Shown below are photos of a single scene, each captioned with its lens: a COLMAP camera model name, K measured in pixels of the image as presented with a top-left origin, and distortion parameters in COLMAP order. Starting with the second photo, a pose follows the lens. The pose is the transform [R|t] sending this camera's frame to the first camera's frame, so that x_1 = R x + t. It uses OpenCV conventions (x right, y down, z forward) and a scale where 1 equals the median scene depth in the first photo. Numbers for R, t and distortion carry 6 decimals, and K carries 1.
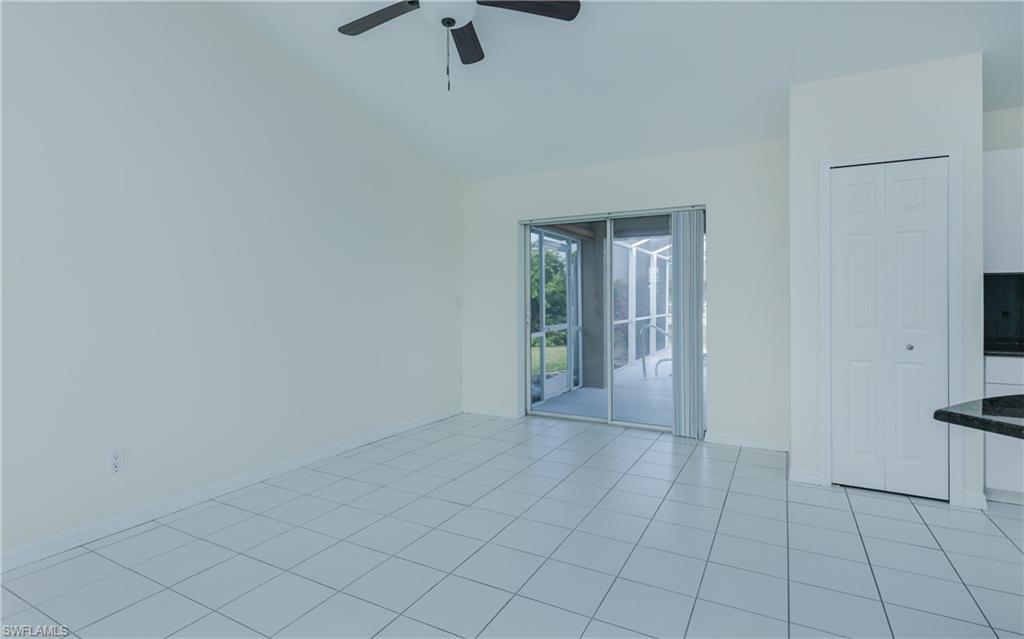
lens RADIAL K [[518.4, 0, 510.7], [0, 518.4, 313.0], [0, 0, 1]] dist [0.013561, -0.001088]
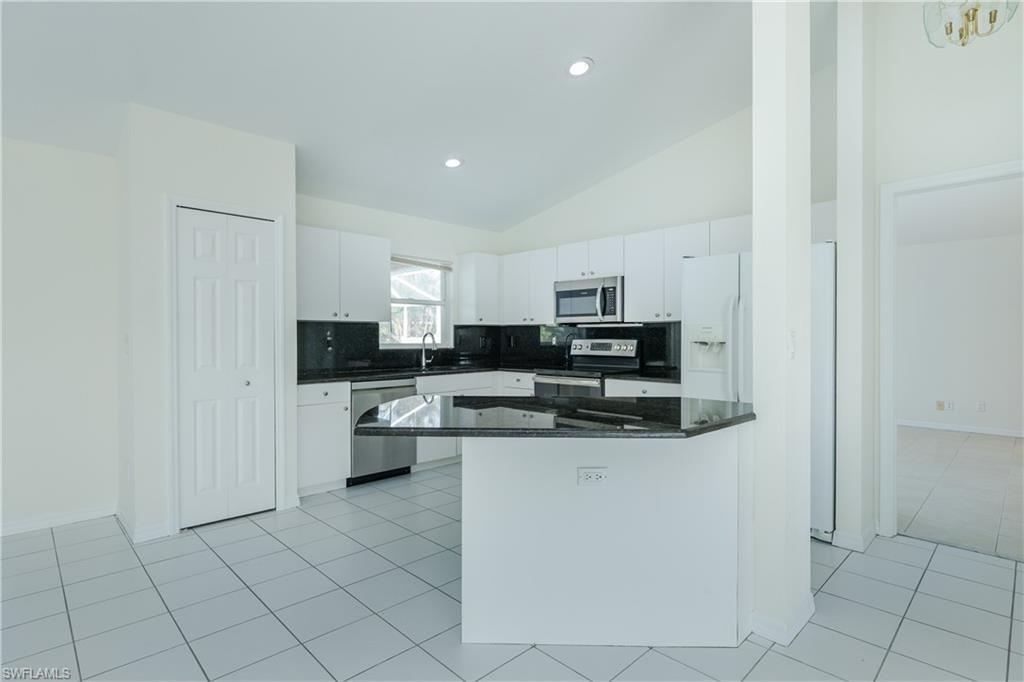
lens RADIAL K [[515.3, 0, 507.8], [0, 515.3, 340.9], [0, 0, 1]] dist [0.006130, -0.000332]
pose [[0.305674, -0.003661, 0.952129, -0.133193], [0.030816, 0.999507, -0.006050, -0.001730], [-0.951637, 0.031190, 0.305636, 0.126823]]
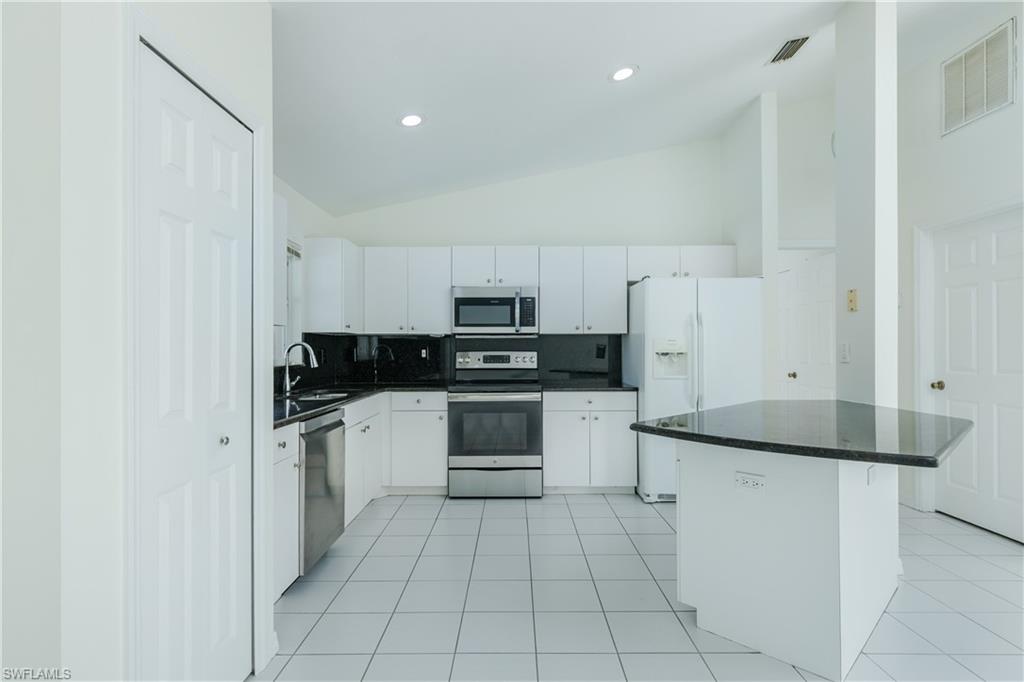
lens RADIAL K [[515.3, 0, 510.4], [0, 515.3, 342.4], [0, 0, 1]] dist [0.006130, -0.000332]
pose [[-0.461015, 0.018054, 0.887208, 0.123758], [0.032956, 0.999452, -0.003213, -0.028175], [-0.886780, 0.027757, -0.461358, 1.027891]]
